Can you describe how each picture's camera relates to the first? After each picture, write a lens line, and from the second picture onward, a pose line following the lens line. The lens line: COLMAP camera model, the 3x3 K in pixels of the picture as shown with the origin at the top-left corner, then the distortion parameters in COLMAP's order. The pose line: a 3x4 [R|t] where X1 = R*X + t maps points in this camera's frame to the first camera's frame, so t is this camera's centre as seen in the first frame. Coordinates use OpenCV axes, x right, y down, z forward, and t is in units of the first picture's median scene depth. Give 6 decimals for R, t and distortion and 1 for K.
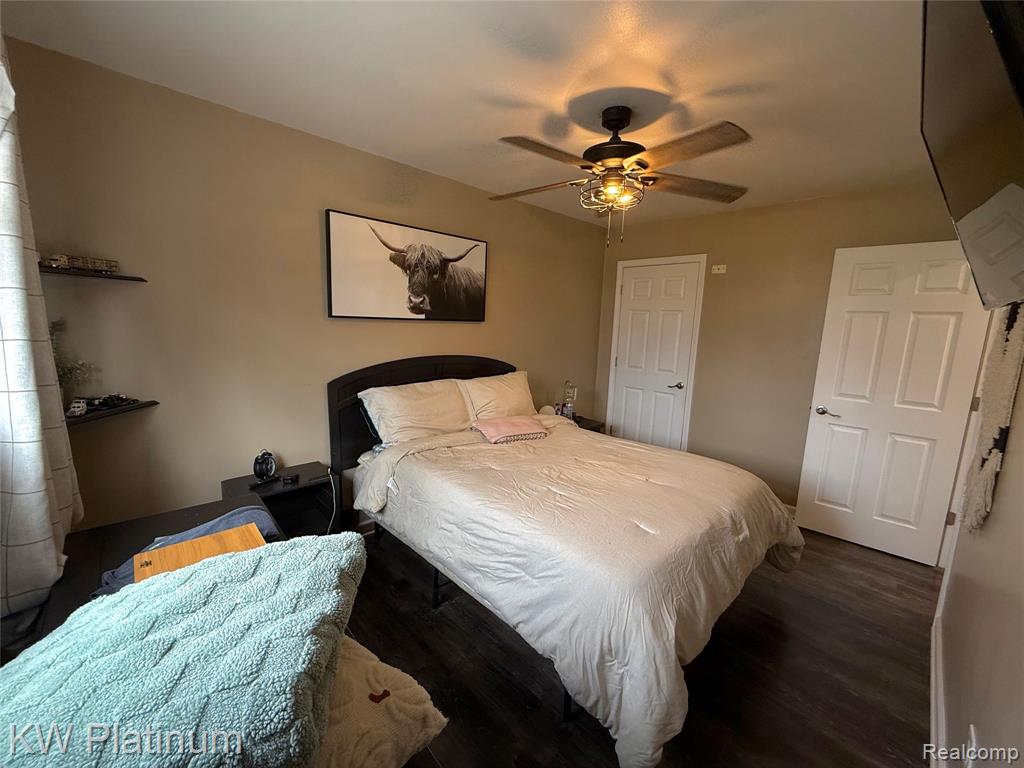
lens RADIAL K [[411.6, 0, 507.3], [0, 411.6, 384.7], [0, 0, 1]] dist [0.001478, 0.000287]
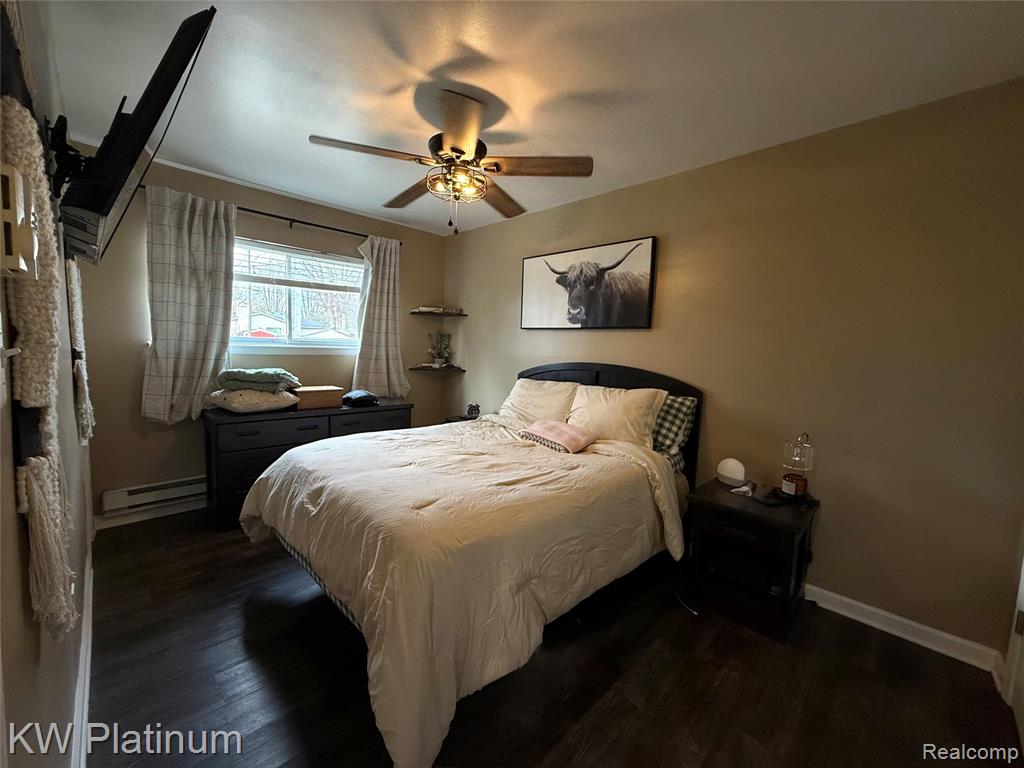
lens RADIAL K [[411.6, 0, 507.3], [0, 411.6, 384.7], [0, 0, 1]] dist [0.001478, 0.000287]
pose [[0.002684, 0.050484, -0.998721, 0.927893], [-0.203753, 0.977802, 0.048879, -0.025873], [0.979019, 0.203361, 0.012911, 0.847714]]
